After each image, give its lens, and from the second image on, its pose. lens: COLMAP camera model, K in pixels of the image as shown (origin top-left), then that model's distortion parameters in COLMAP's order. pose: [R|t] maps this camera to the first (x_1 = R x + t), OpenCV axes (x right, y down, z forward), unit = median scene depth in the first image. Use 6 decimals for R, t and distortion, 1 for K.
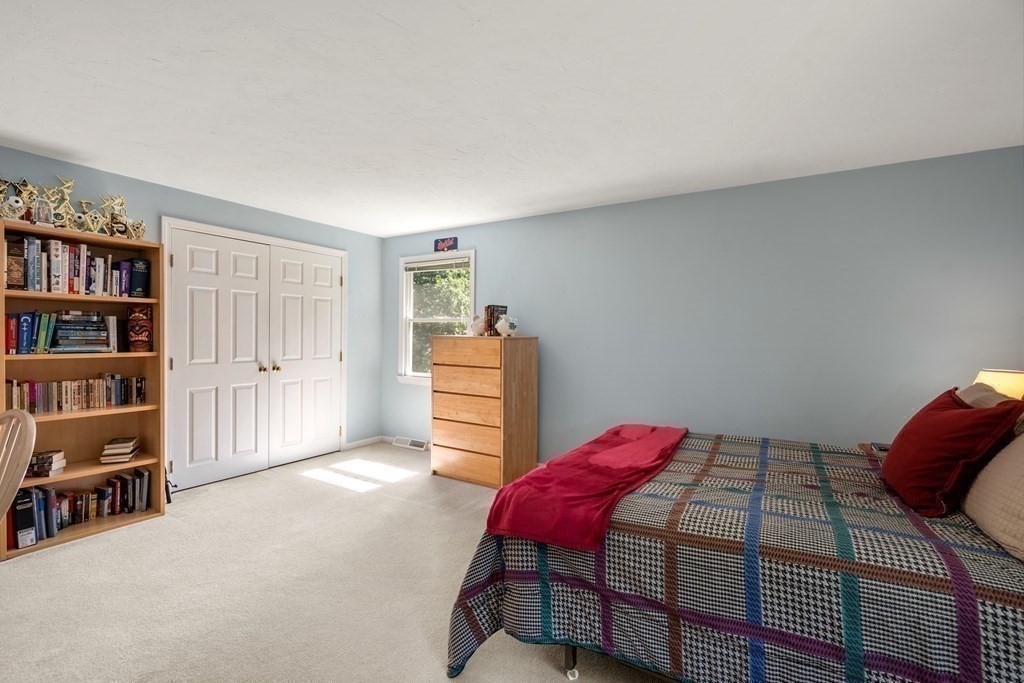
lens RADIAL K [[464.6, 0, 506.4], [0, 464.6, 338.0], [0, 0, 1]] dist [-0.005060, 0.001009]
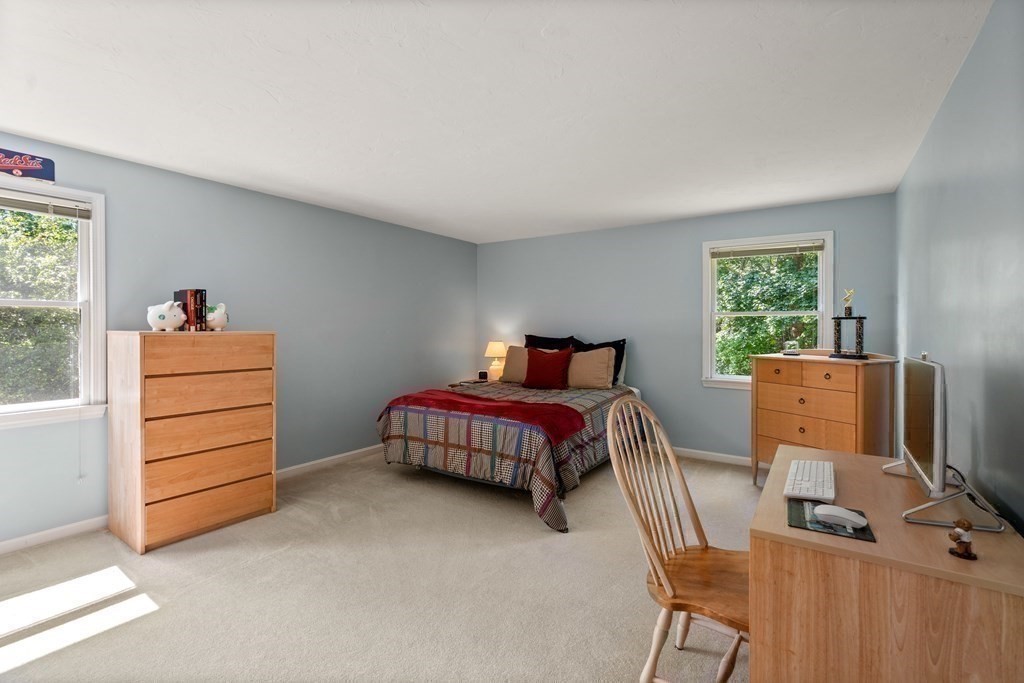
lens RADIAL K [[464.6, 0, 506.4], [0, 464.6, 338.0], [0, 0, 1]] dist [-0.005060, 0.001009]
pose [[0.055976, -0.031696, 0.997929, -0.735479], [0.010811, 0.999457, 0.031138, -0.010497], [-0.998374, 0.009046, 0.056289, 0.463624]]
